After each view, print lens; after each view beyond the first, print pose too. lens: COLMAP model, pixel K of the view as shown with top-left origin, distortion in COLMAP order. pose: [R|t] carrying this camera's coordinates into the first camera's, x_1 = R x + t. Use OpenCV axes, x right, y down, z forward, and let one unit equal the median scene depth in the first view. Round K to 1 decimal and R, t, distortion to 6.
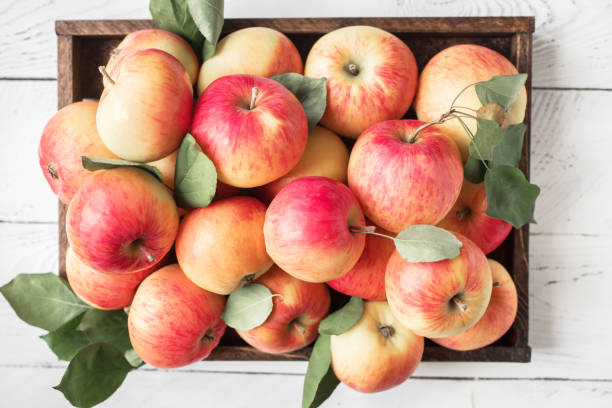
lens RADIAL K [[847.8, 0, 306.0], [0, 847.8, 204.0], [0, 0, 1]] dist [-0.052988, 0.016627]
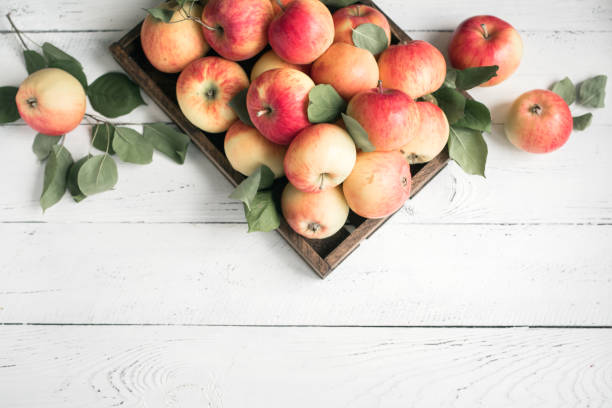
lens RADIAL K [[847.8, 0, 306.0], [0, 847.8, 204.0], [0, 0, 1]] dist [-0.052988, 0.016627]
pose [[-0.680978, -0.707562, 0.188745, -0.505718], [0.729877, -0.676755, 0.096344, -0.324239], [0.059565, 0.203369, 0.977289, -0.460997]]
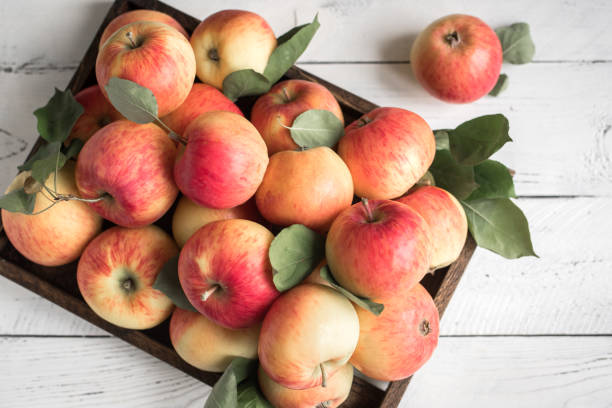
lens RADIAL K [[847.8, 0, 306.0], [0, 847.8, 204.0], [0, 0, 1]] dist [-0.052988, 0.016627]
pose [[-0.887804, -0.442889, 0.125113, -0.237467], [0.453066, -0.888837, 0.068562, -0.041954], [0.080840, 0.117554, 0.989771, -0.049116]]
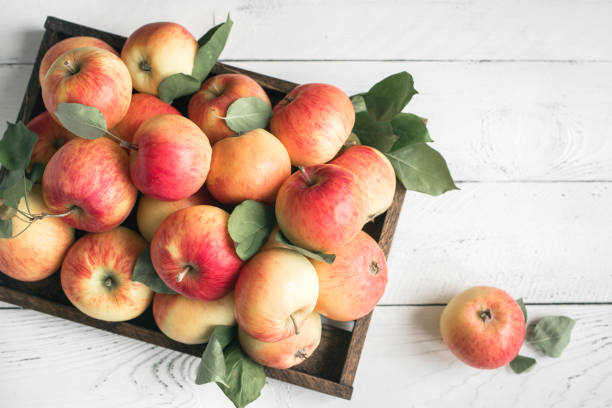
lens RADIAL K [[847.8, 0, 306.0], [0, 847.8, 204.0], [0, 0, 1]] dist [-0.052988, 0.016627]
pose [[-0.962048, -0.267247, 0.055162, -0.253944], [0.270720, -0.960112, 0.069961, -0.063028], [0.034265, 0.082239, 0.996023, -0.191158]]
